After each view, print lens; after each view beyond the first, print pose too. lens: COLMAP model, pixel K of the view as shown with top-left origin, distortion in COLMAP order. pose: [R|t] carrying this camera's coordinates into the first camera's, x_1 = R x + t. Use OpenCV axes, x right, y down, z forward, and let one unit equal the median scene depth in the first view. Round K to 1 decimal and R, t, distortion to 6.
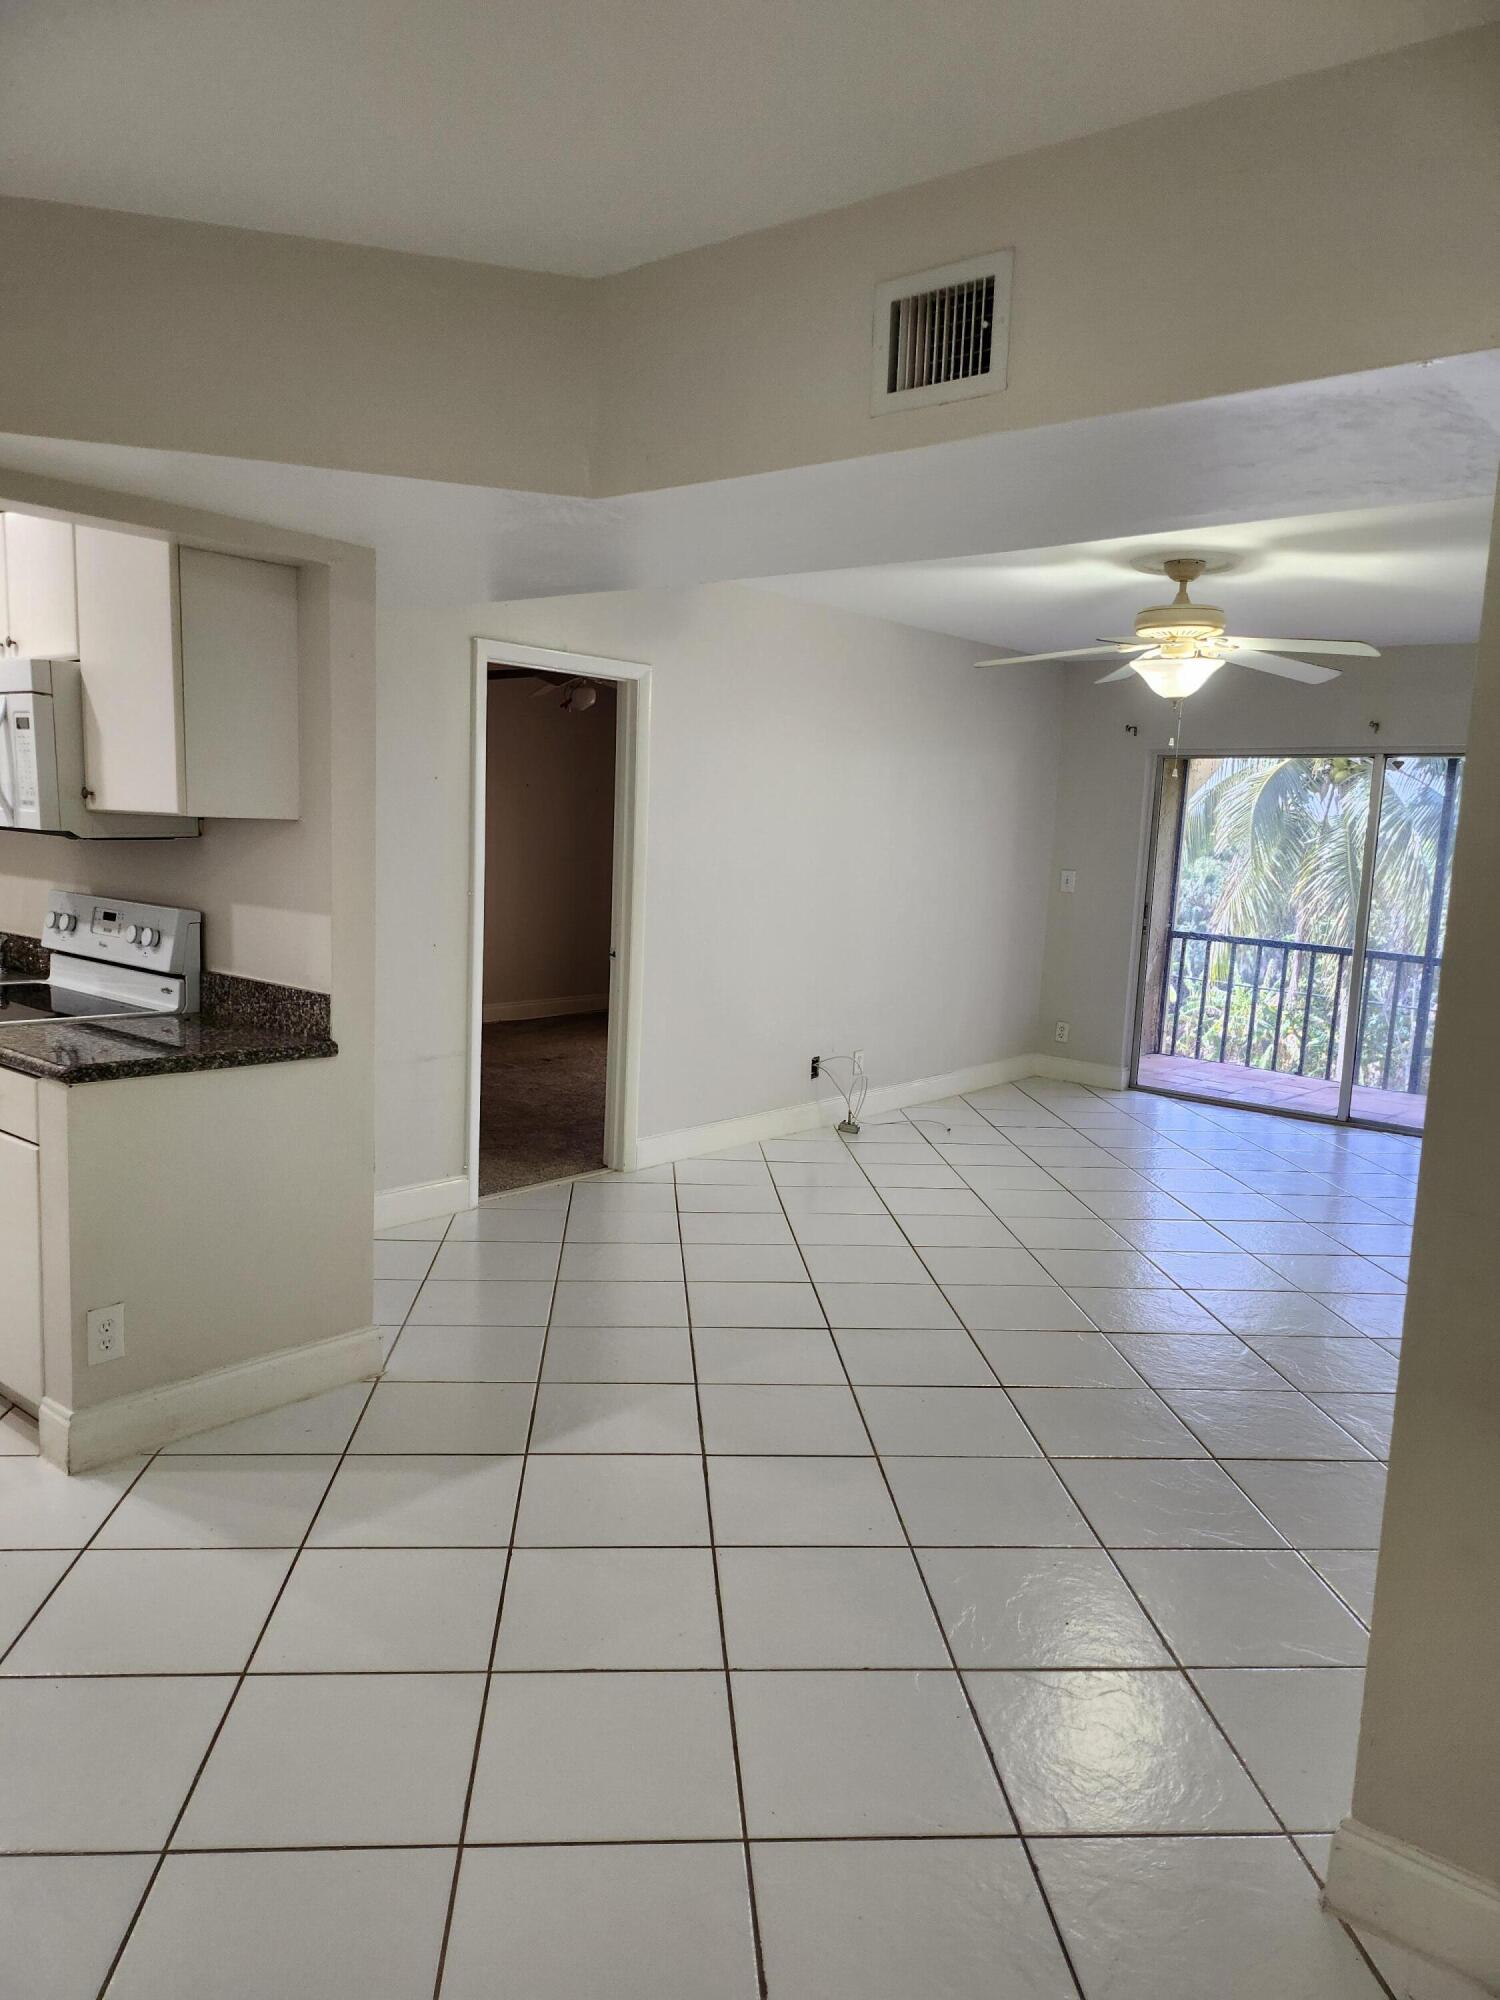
lens RADIAL K [[1402.7, 0, 763.0], [0, 1402.7, 1007.9], [0, 0, 1]] dist [0.071304, -0.070253]
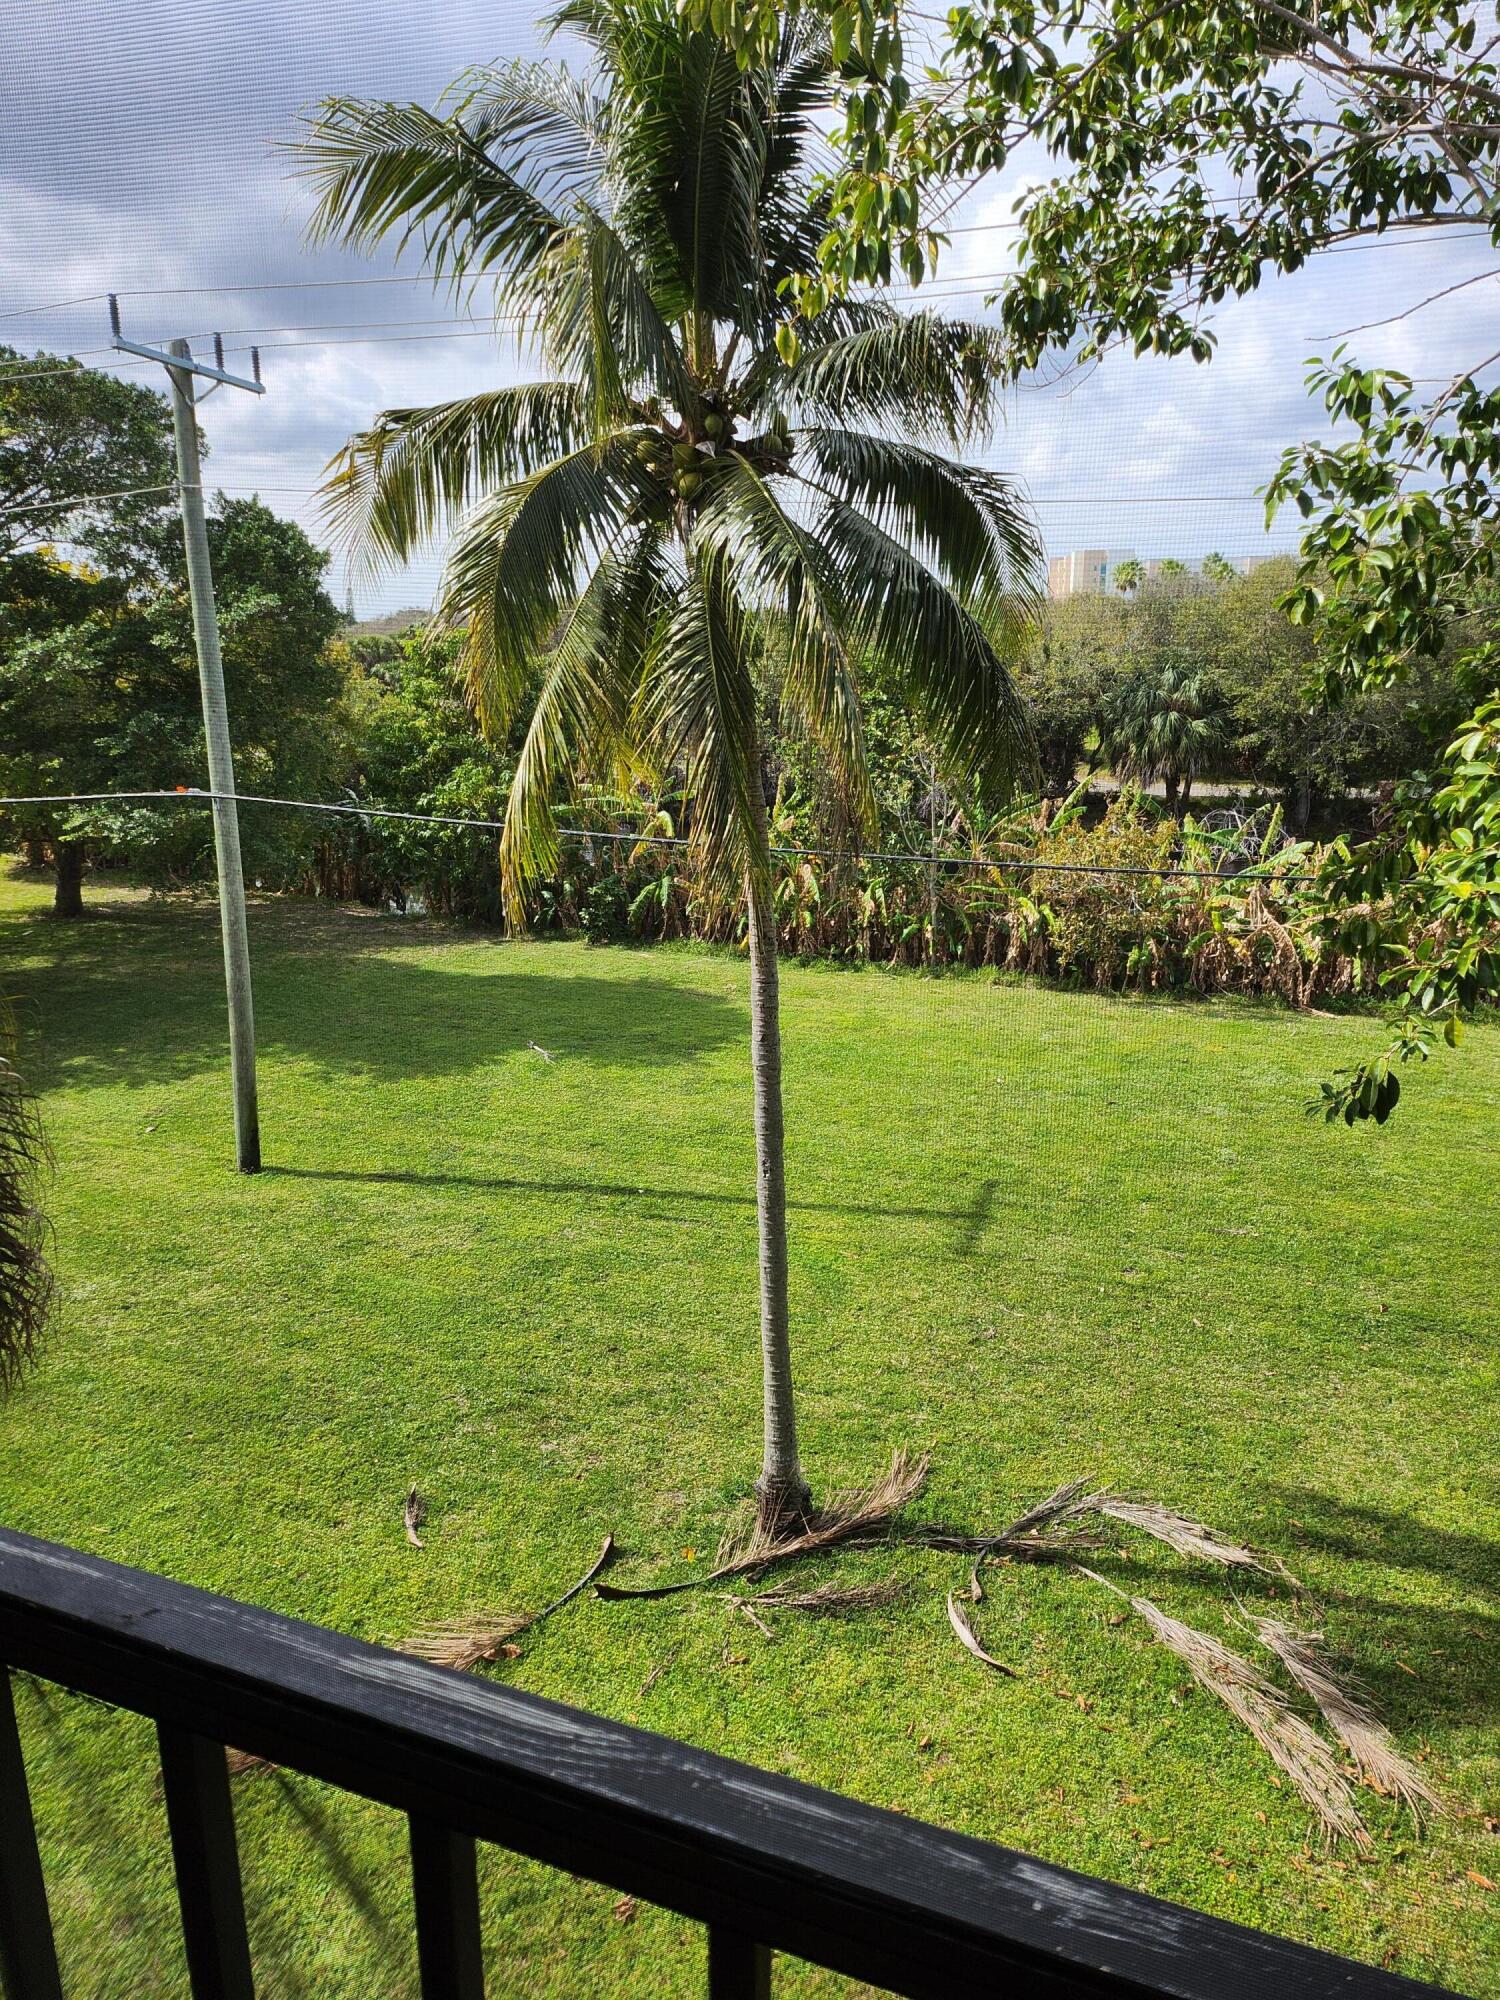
lens RADIAL K [[1403.1, 0, 750.2], [0, 1403.1, 1024.4], [0, 0, 1]] dist [0.067615, -0.070031]
pose [[0.957658, -0.116004, 0.263505, 0.267689], [0.077132, 0.985153, 0.153378, -0.043379], [-0.277385, -0.126559, 0.952387, 0.465287]]
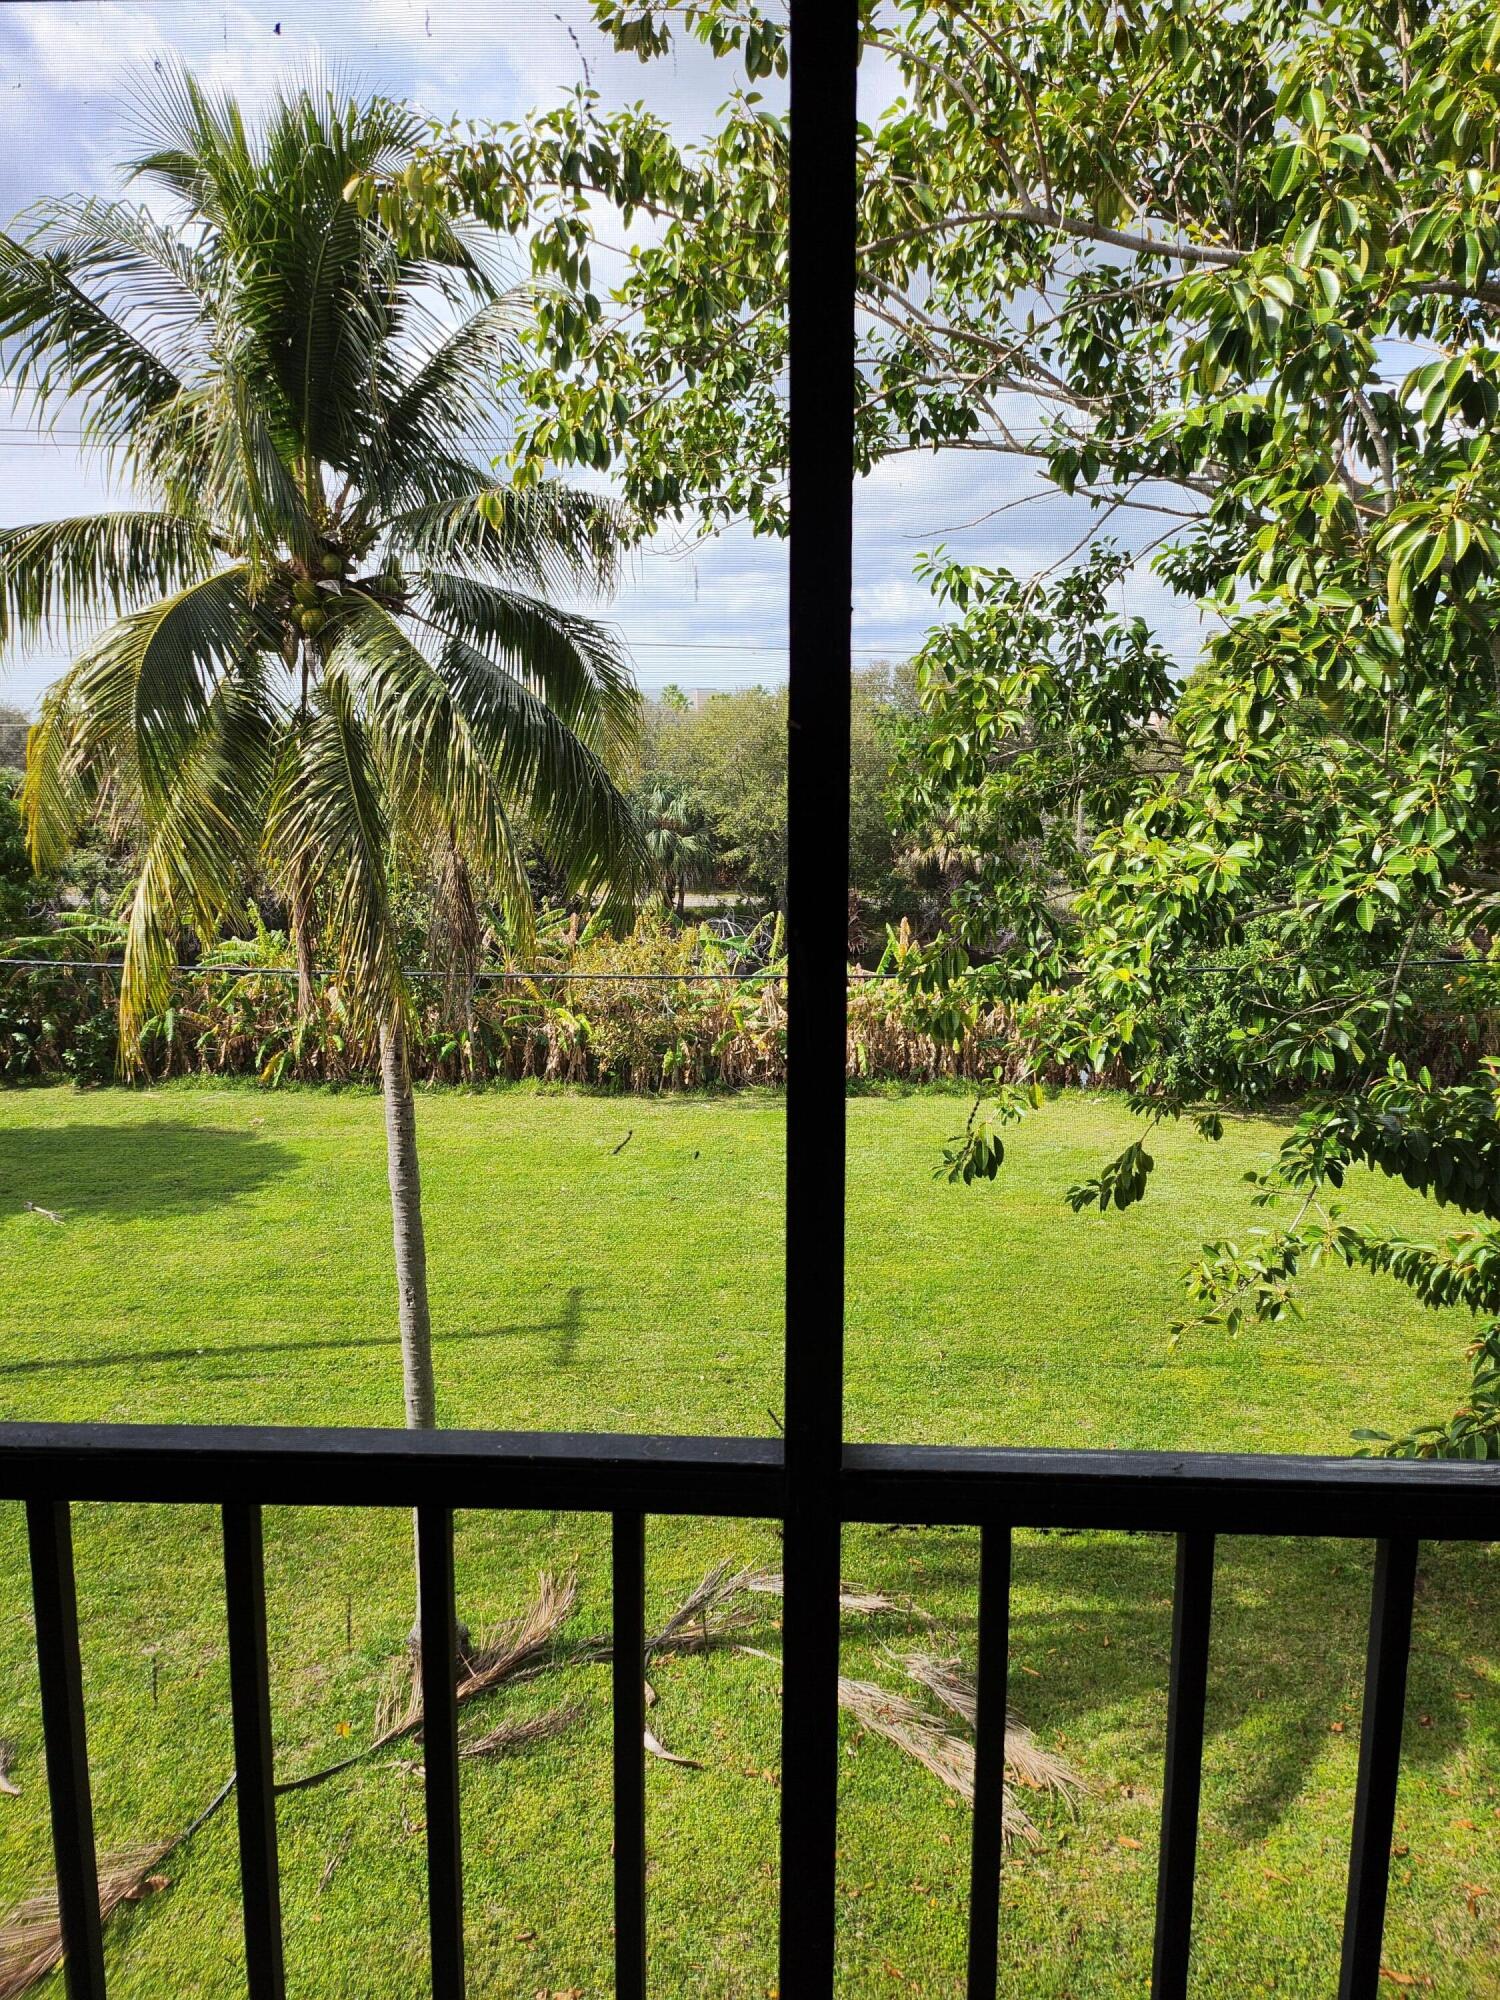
lens RADIAL K [[1407.4, 0, 769.0], [0, 1407.4, 993.0], [0, 0, 1]] dist [0.069864, -0.078055]
pose [[0.787891, -0.137051, 0.600371, 0.201284], [0.106754, 0.990557, 0.086024, -0.050372], [-0.606491, -0.003685, 0.795082, 0.468109]]
